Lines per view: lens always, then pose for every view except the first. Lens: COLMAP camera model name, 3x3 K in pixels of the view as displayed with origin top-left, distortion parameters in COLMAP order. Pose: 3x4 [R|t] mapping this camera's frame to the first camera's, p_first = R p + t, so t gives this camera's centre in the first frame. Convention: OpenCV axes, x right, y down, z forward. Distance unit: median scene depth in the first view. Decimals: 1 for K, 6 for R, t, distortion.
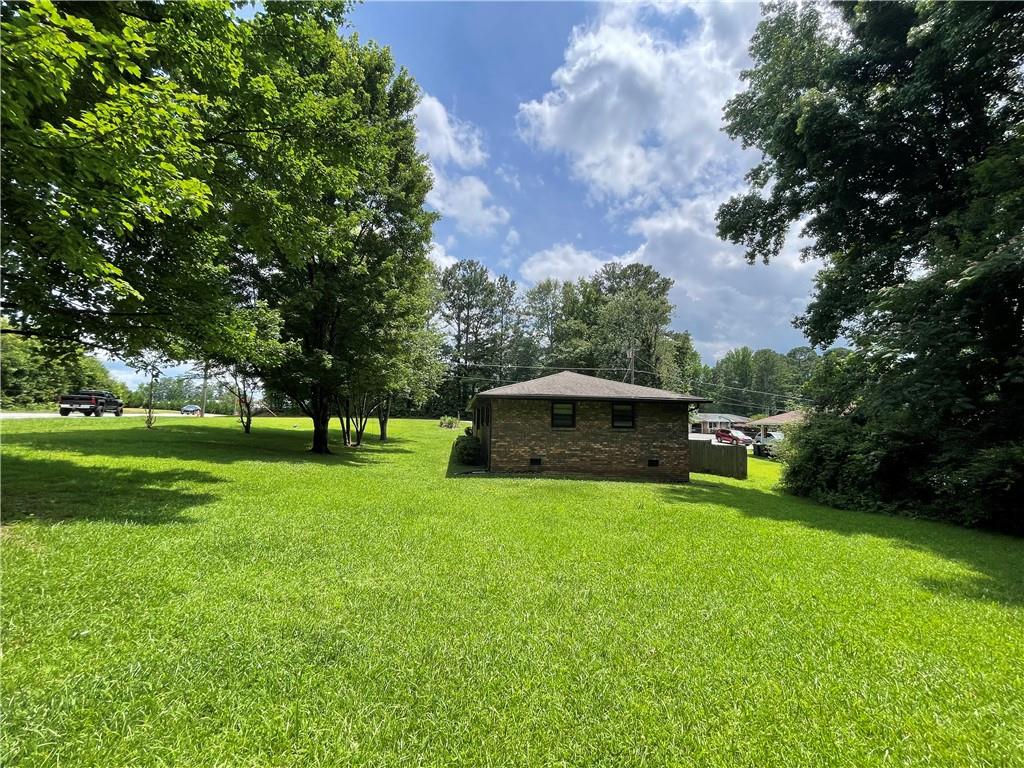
lens RADIAL K [[415.4, 0, 510.6], [0, 415.4, 383.9], [0, 0, 1]] dist [0.011740, -0.000096]
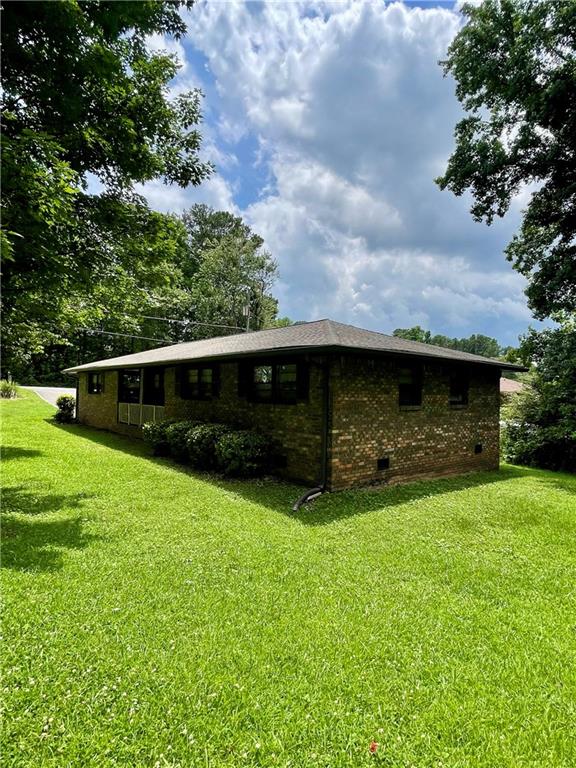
lens RADIAL K [[424.8, 0, 289.7], [0, 424.8, 379.7], [0, 0, 1]] dist [0.002365, 0.000247]
pose [[0.833018, 0.011372, 0.553130, -0.270250], [-0.054779, 0.996571, 0.062008, 0.025242], [-0.550528, -0.081954, 0.830784, 0.399716]]
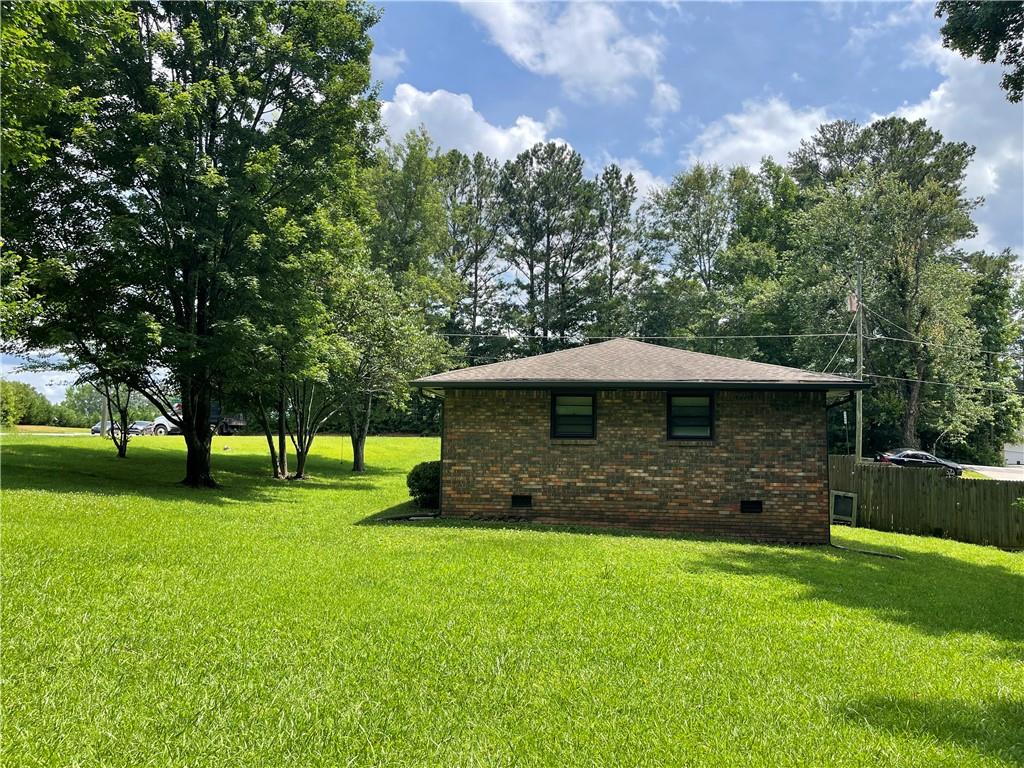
lens RADIAL K [[781.3, 0, 512.8], [0, 781.3, 385.3], [0, 0, 1]] dist [0.031002, -0.008492]
pose [[0.975416, -0.023417, -0.219126, 0.194620], [0.025673, 0.999643, 0.007453, 0.017222], [0.218873, -0.012895, 0.975668, -0.014175]]
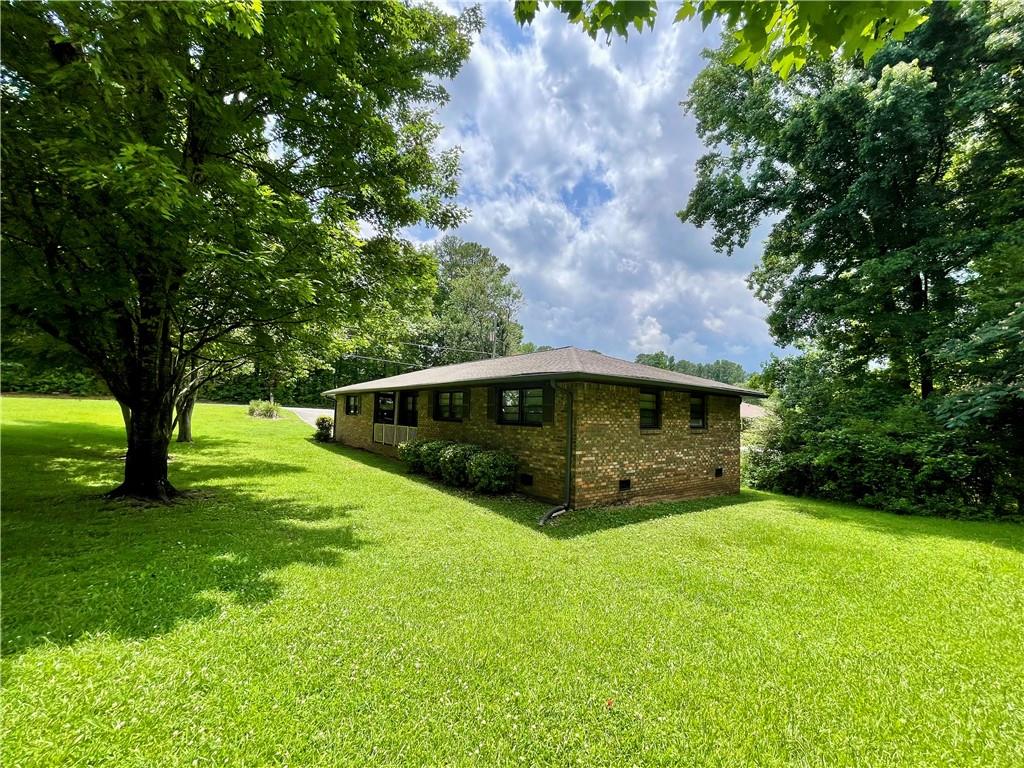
lens RADIAL K [[415.4, 0, 513.9], [0, 415.4, 386.8], [0, 0, 1]] dist [0.011740, -0.000096]
pose [[0.858472, 0.039816, 0.511313, -0.284040], [-0.061626, 0.997767, 0.025770, 0.023497], [-0.509144, -0.053633, 0.859008, 0.383397]]
